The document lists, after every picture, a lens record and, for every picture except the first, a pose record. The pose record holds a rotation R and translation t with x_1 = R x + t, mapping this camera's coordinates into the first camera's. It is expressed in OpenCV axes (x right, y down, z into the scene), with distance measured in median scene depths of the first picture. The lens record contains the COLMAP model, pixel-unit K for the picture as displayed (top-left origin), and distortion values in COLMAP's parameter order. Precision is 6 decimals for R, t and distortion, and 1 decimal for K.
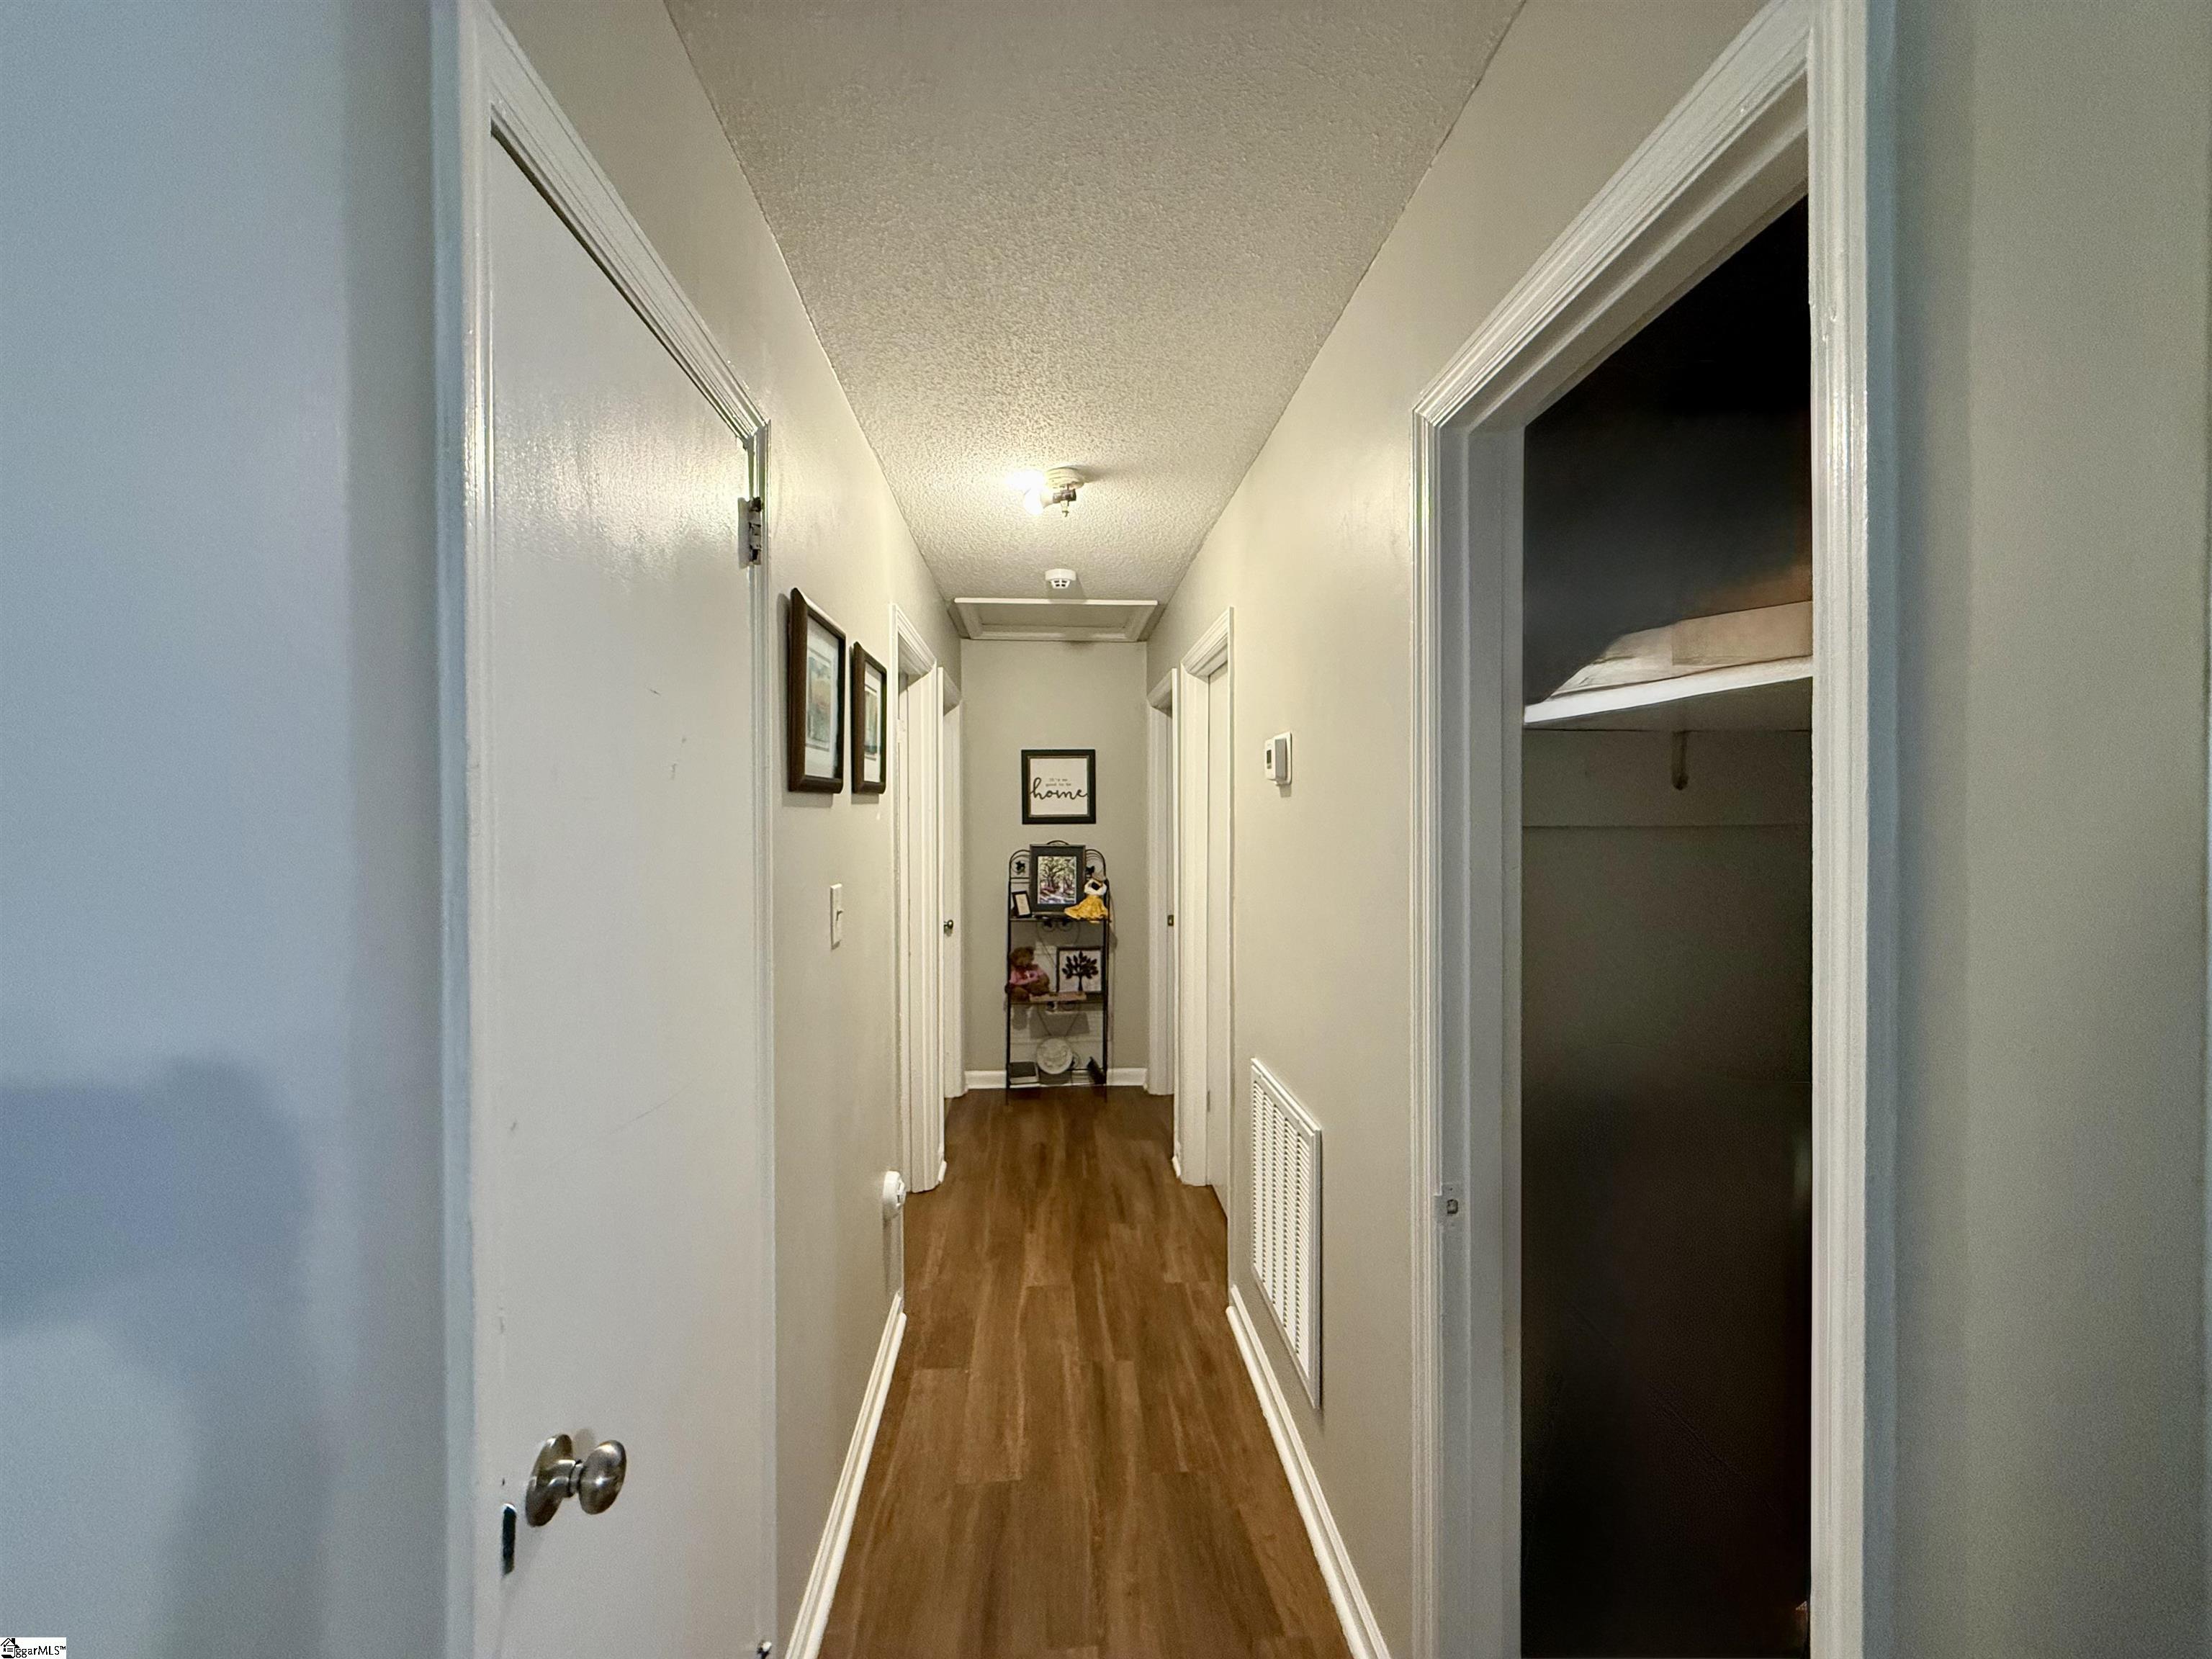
lens RADIAL K [[885.6, 0, 1106.4], [0, 885.6, 823.8], [0, 0, 1]] dist [0.001011, -0.000354]
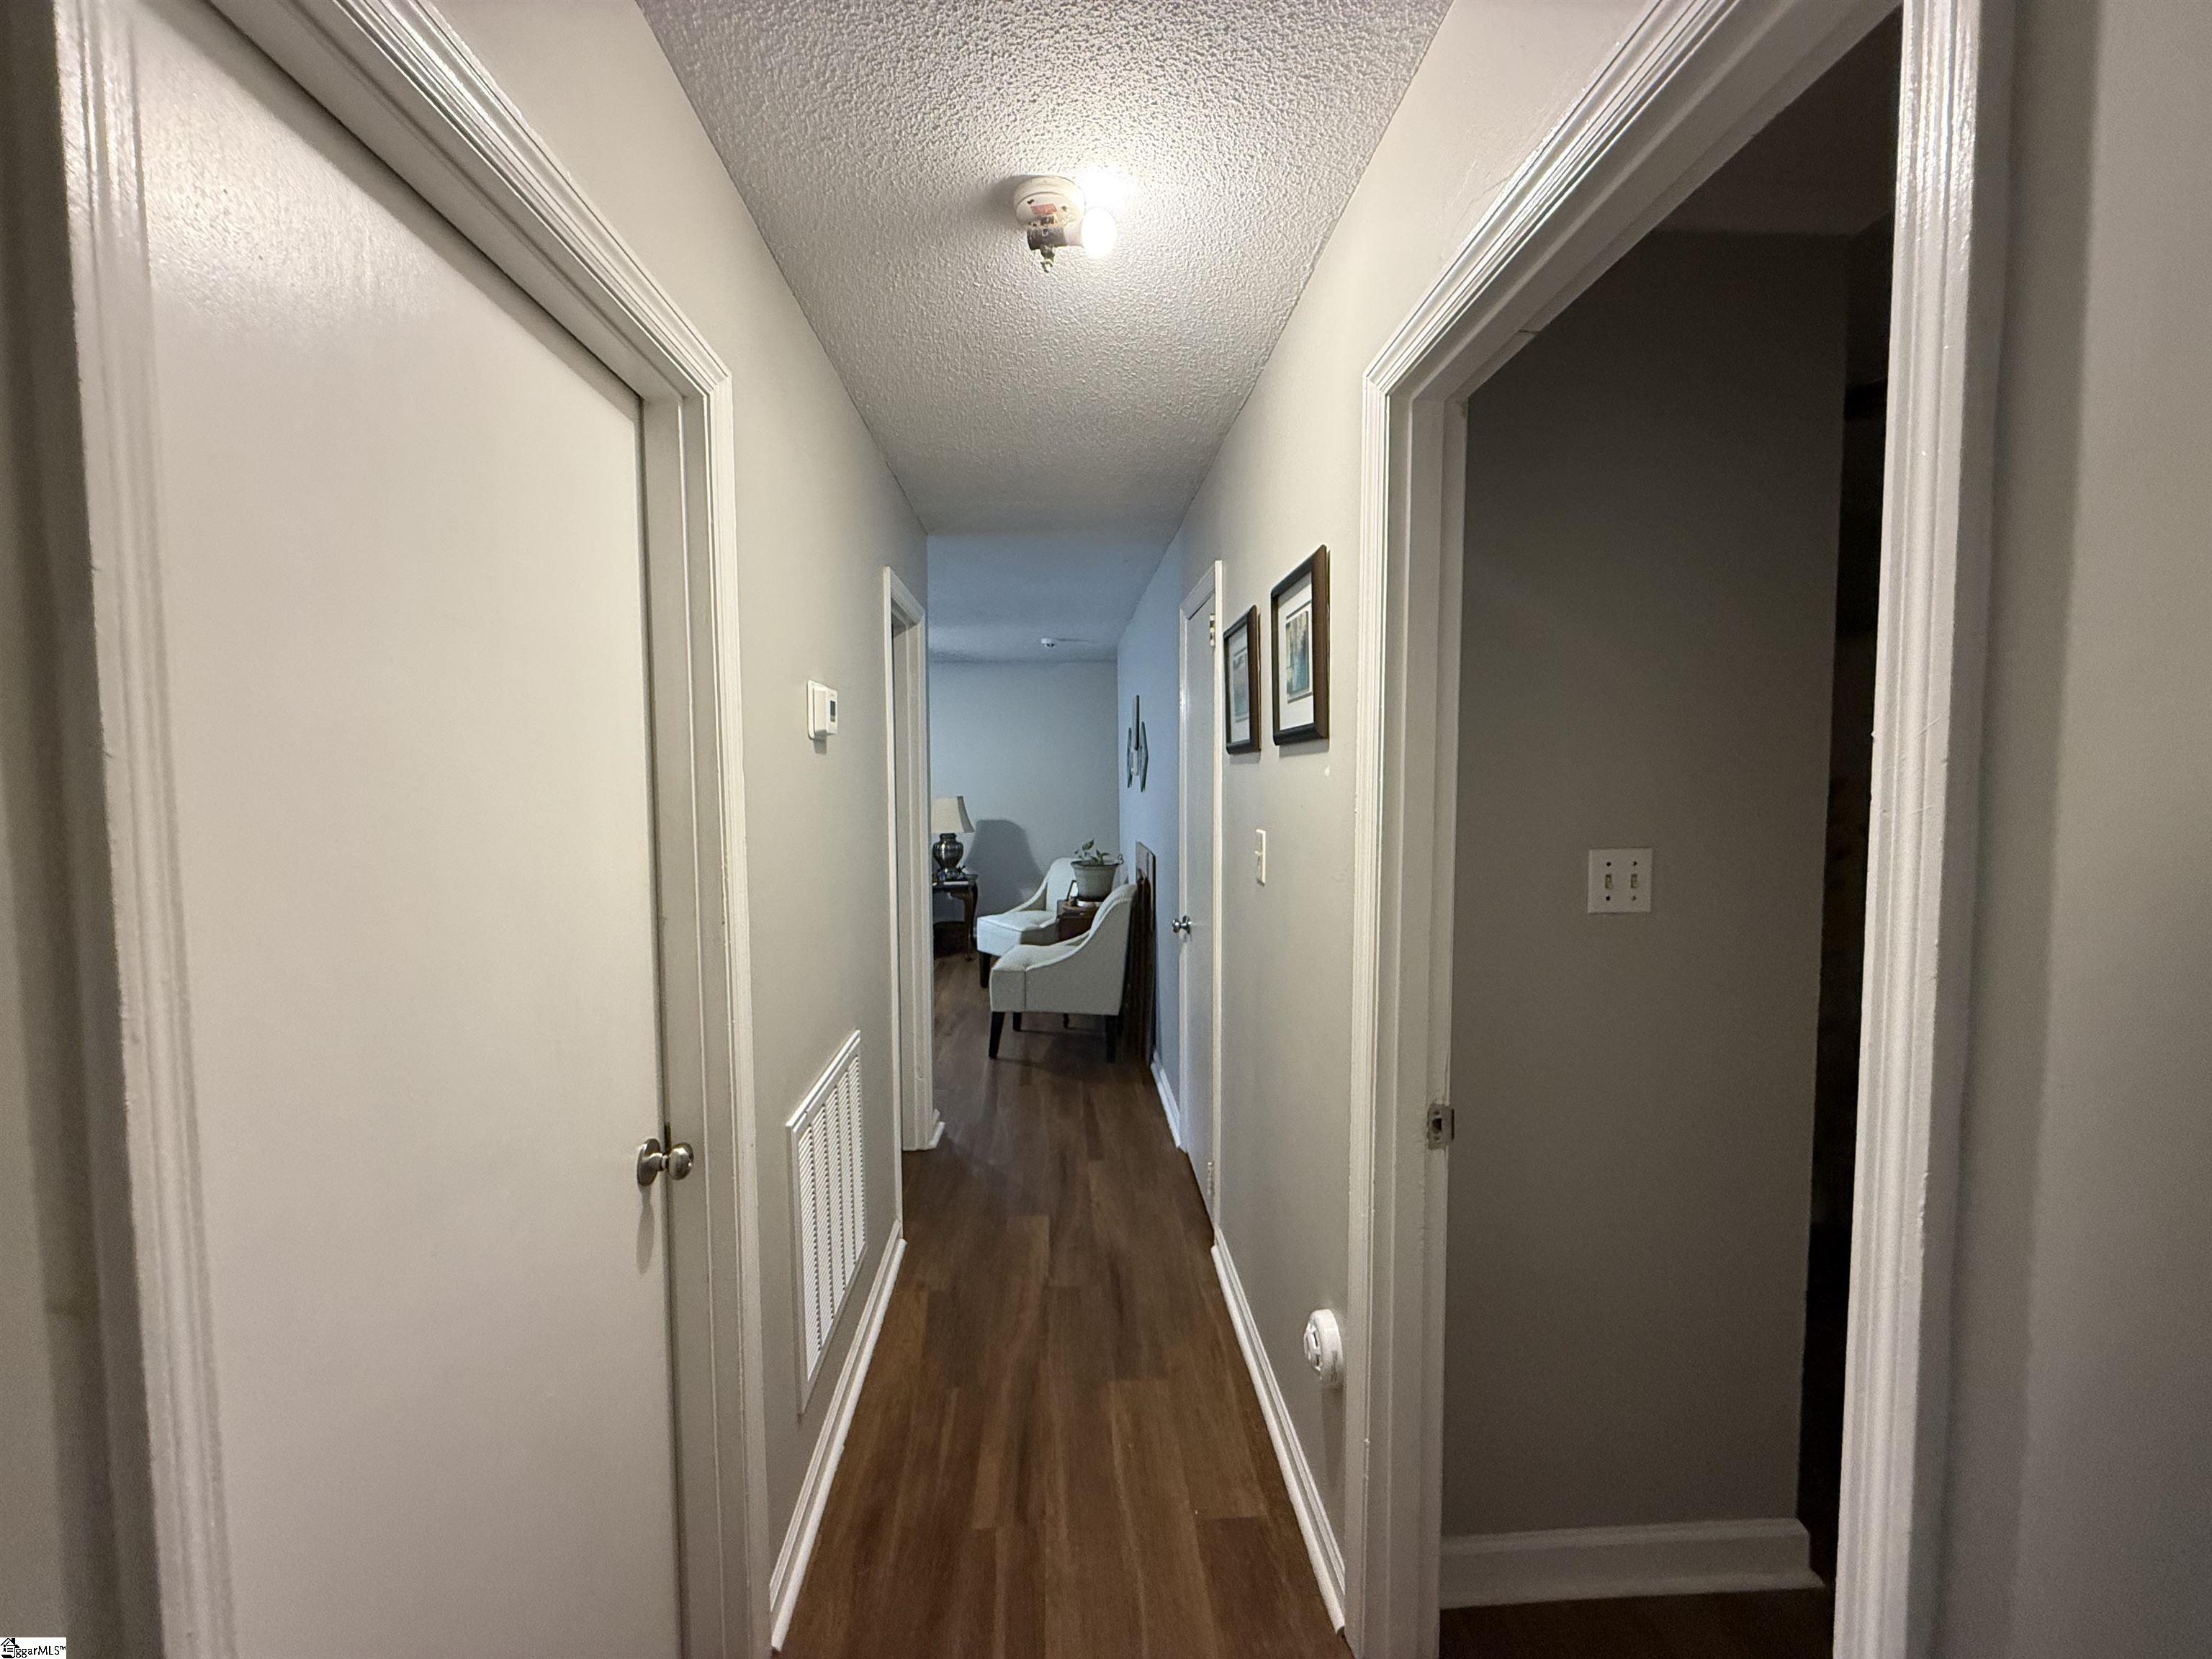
lens RADIAL K [[885.6, 0, 1104.7], [0, 885.6, 821.7], [0, 0, 1]] dist [0.001011, -0.000354]
pose [[-0.999832, 0.010215, 0.015202, -0.104509], [0.011159, 0.997929, 0.063355, -0.013900], [-0.014524, 0.063514, -0.997875, 1.846677]]
